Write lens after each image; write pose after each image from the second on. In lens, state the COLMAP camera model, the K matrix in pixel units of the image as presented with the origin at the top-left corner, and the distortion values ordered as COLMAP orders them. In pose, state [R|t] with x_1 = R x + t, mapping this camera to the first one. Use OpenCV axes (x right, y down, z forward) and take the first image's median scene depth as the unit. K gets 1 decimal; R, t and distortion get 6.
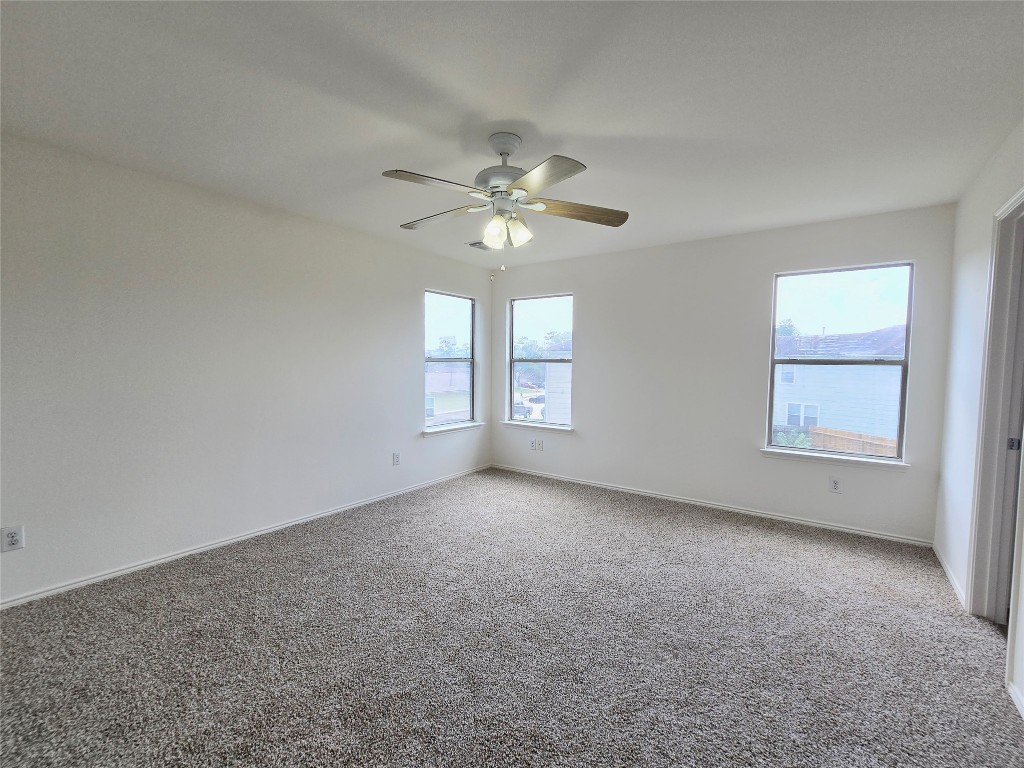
lens RADIAL K [[426.7, 0, 511.0], [0, 426.7, 385.1], [0, 0, 1]] dist [-0.001649, 0.000564]
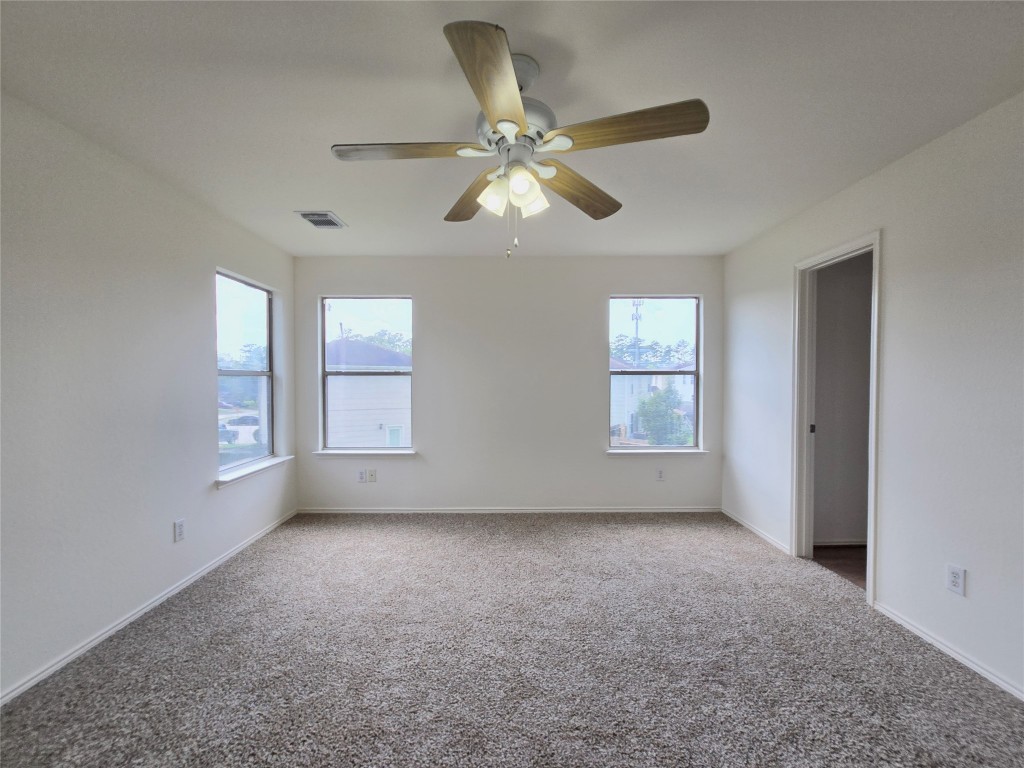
lens RADIAL K [[423.2, 0, 507.8], [0, 423.2, 386.9], [0, 0, 1]] dist [-0.004355, 0.001978]
pose [[0.819680, -0.022727, 0.572371, -0.213024], [0.040003, 0.999044, -0.017617, -0.007235], [-0.571423, 0.037337, 0.819806, 0.202486]]
